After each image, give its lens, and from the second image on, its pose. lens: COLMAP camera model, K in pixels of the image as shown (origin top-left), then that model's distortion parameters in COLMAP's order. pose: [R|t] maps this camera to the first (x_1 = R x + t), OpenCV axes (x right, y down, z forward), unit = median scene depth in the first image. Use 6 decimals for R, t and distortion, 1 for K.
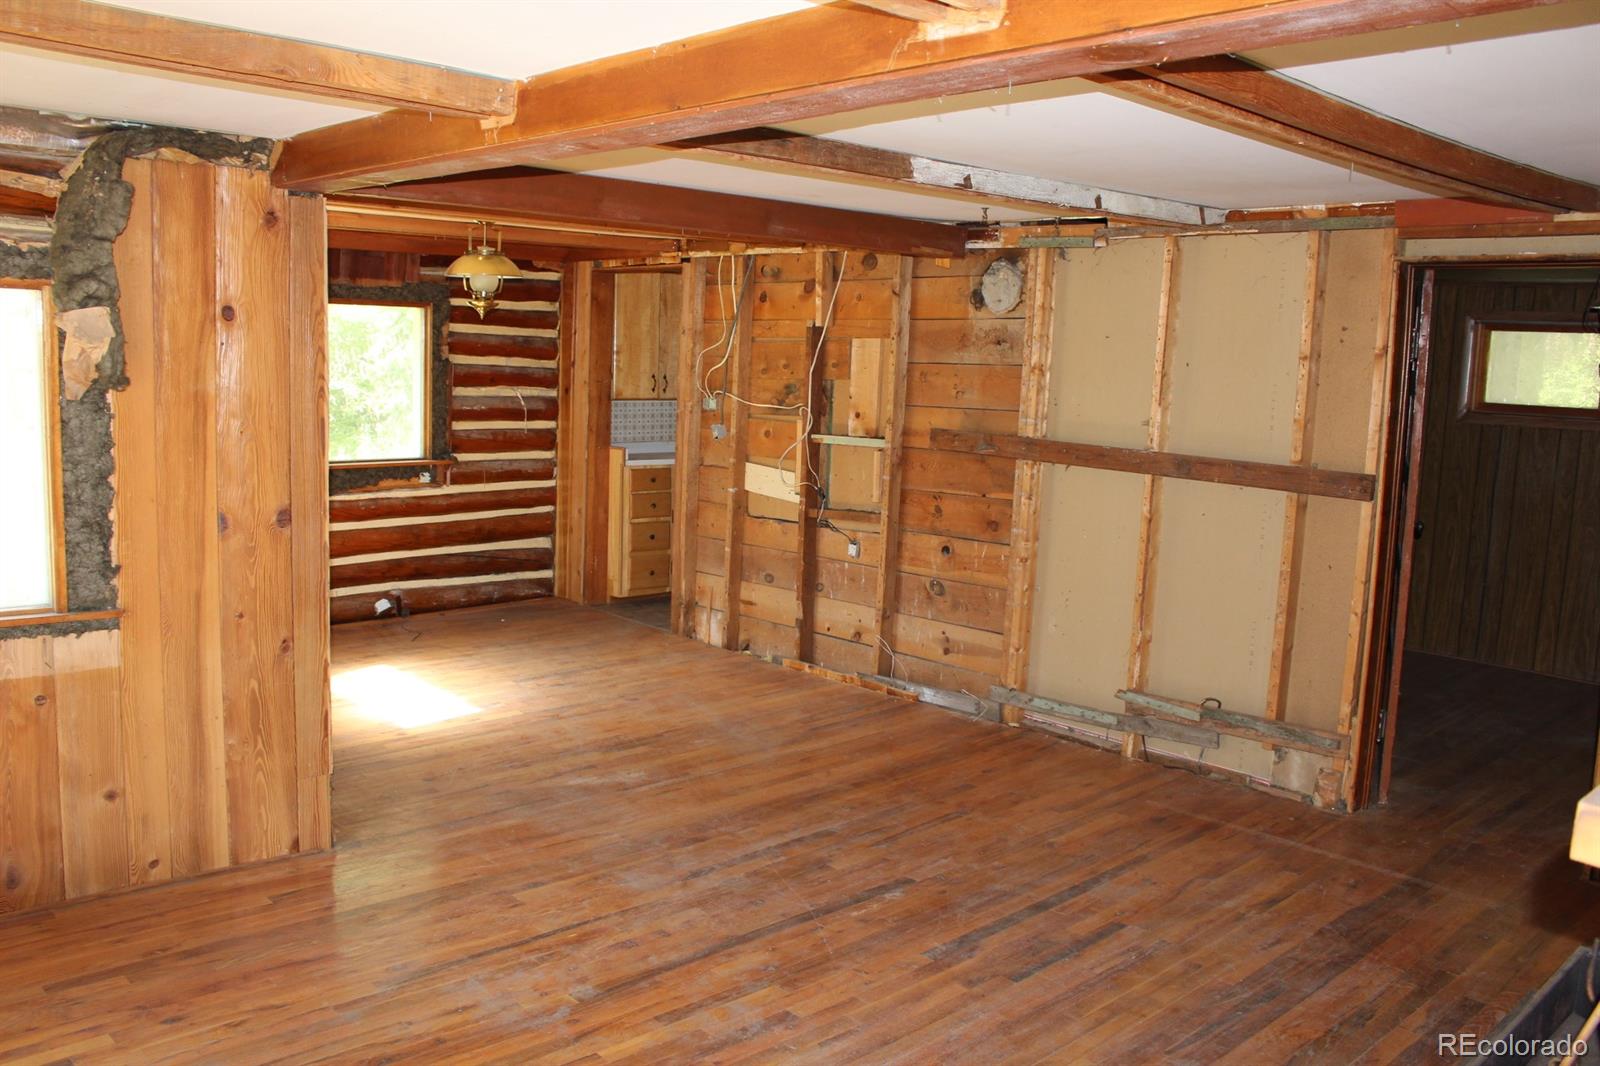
lens RADIAL K [[1317.8, 0, 800.0], [0, 1317.8, 533.0], [0, 0, 1]] dist [-0.002646, 0.002939]
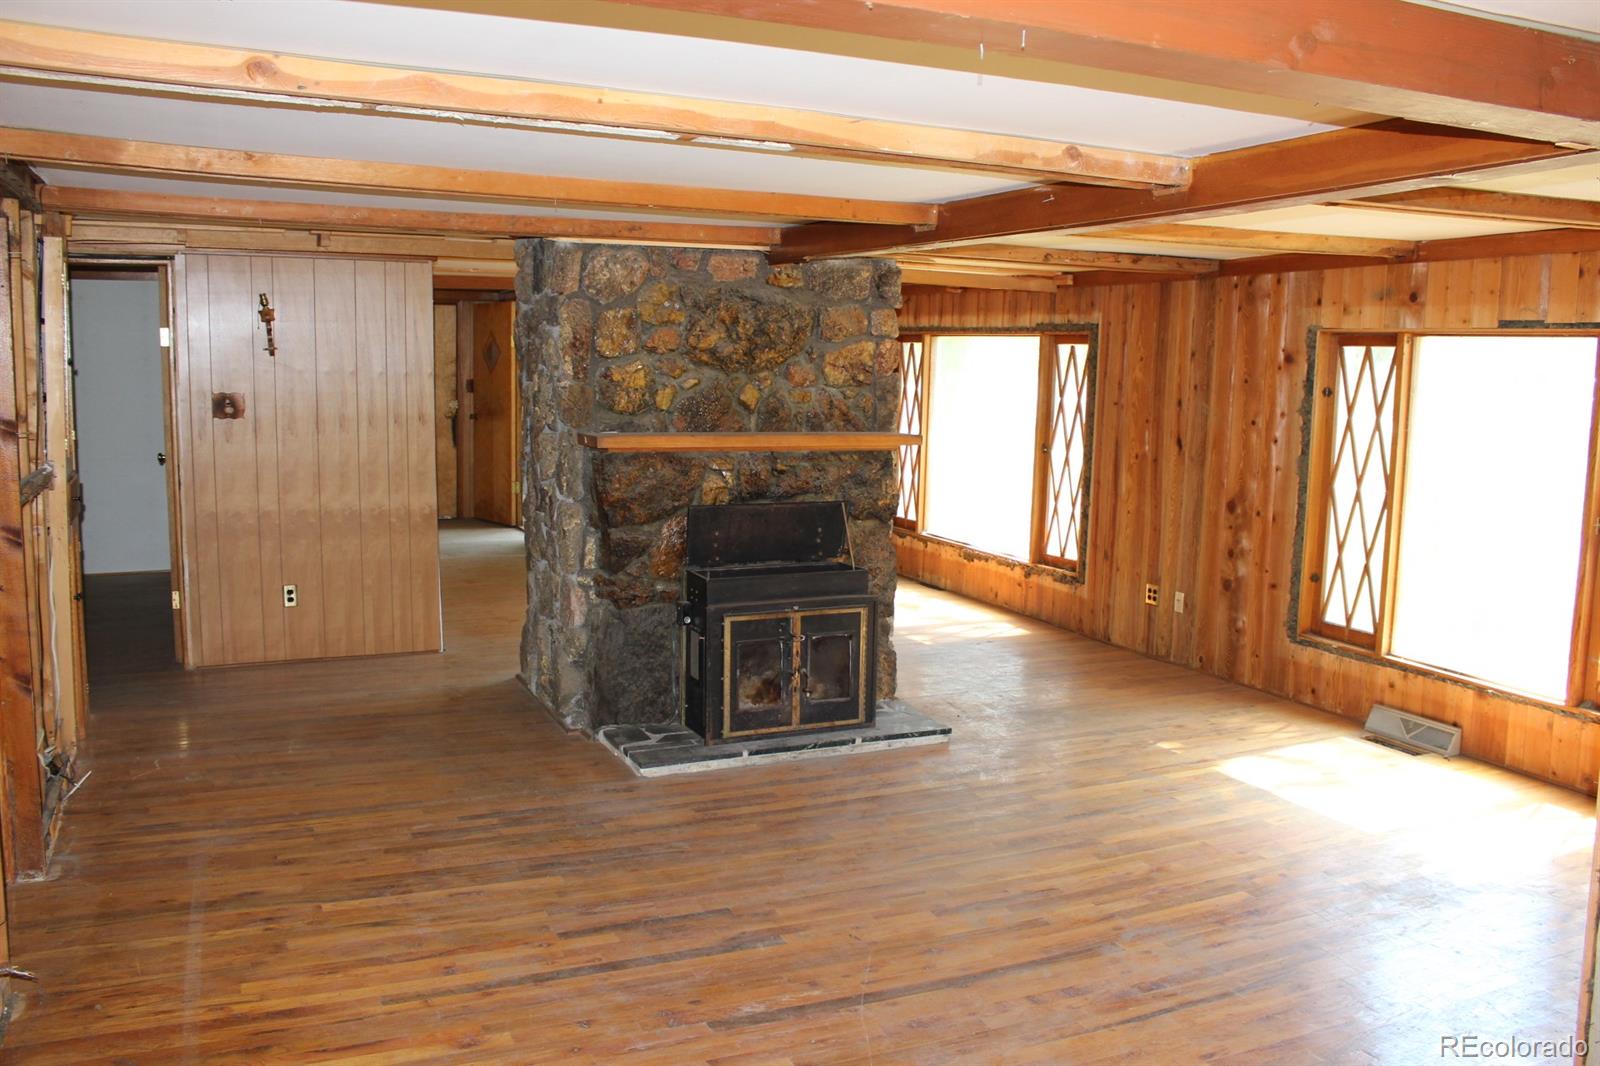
lens RADIAL K [[1317.8, 0, 800.0], [0, 1317.8, 533.0], [0, 0, 1]] dist [-0.002646, 0.002939]
pose [[-0.944977, -0.098370, 0.311997, -0.194555], [-0.009045, 0.961211, 0.275665, -0.254690], [-0.327012, 0.257675, -0.909212, 1.718411]]
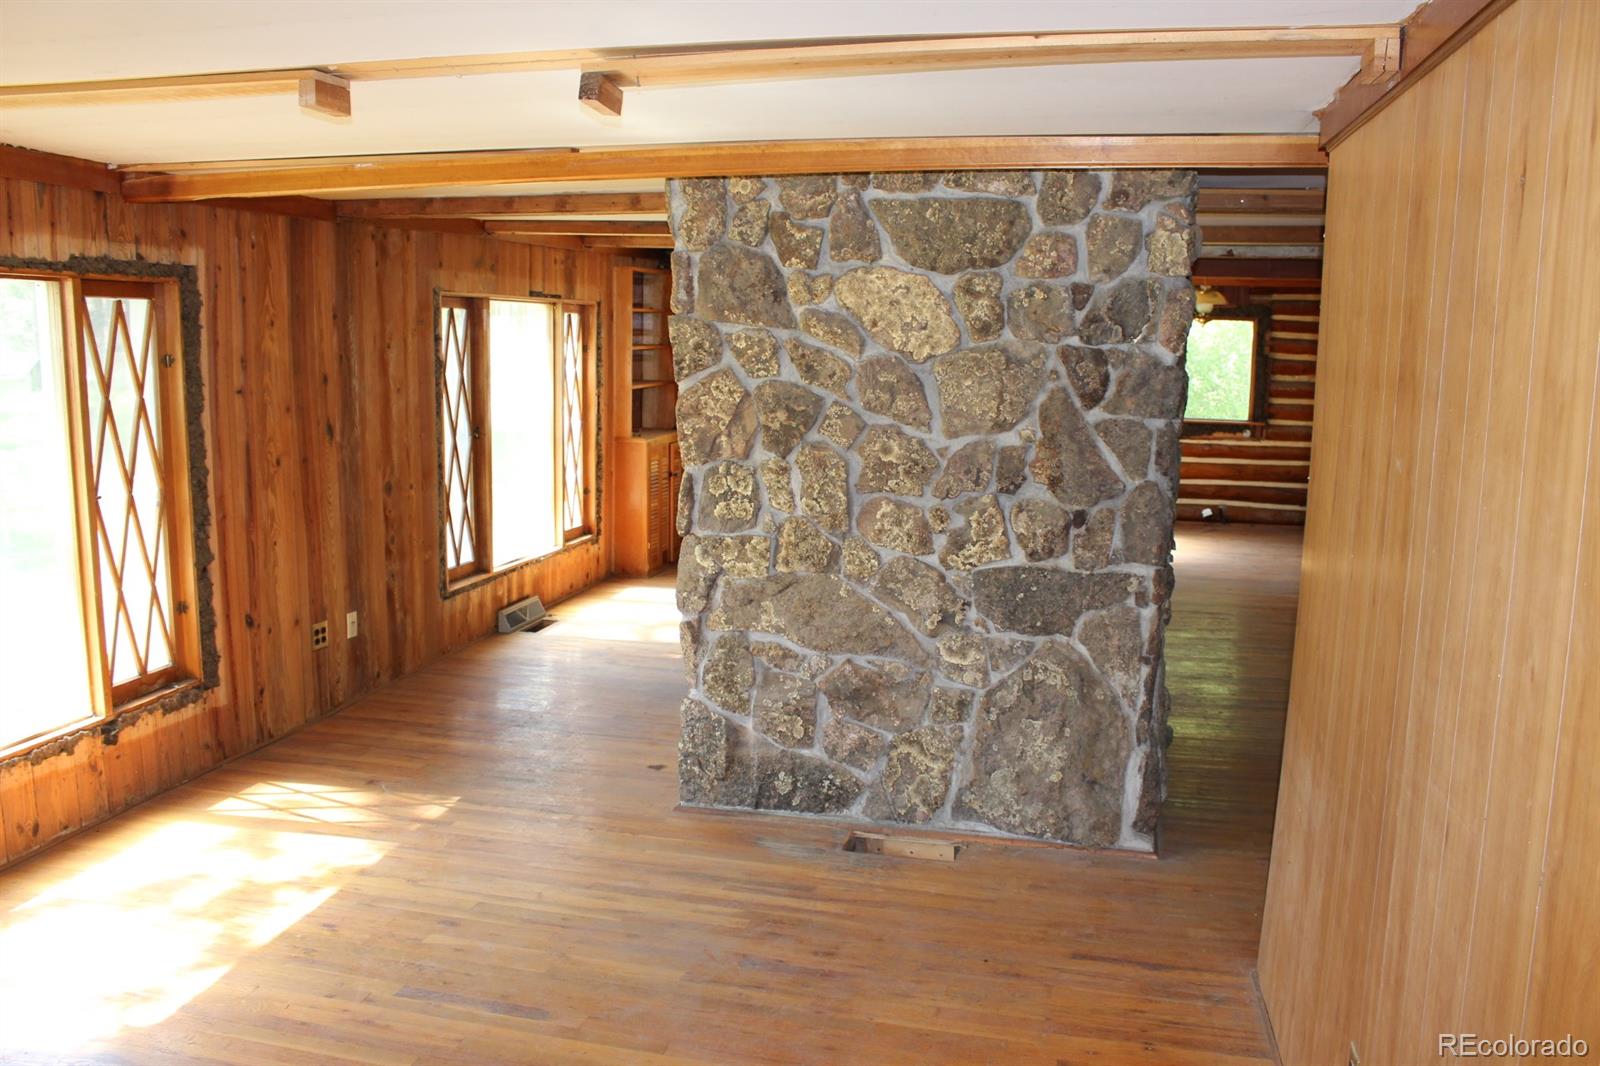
lens RADIAL K [[1317.8, 0, 800.0], [0, 1317.8, 533.0], [0, 0, 1]] dist [-0.002646, 0.002939]
pose [[0.527577, 0.107266, -0.842708, 1.350488], [-0.116706, 0.991742, 0.053173, 0.093813], [0.841452, 0.070296, 0.535739, -0.442307]]
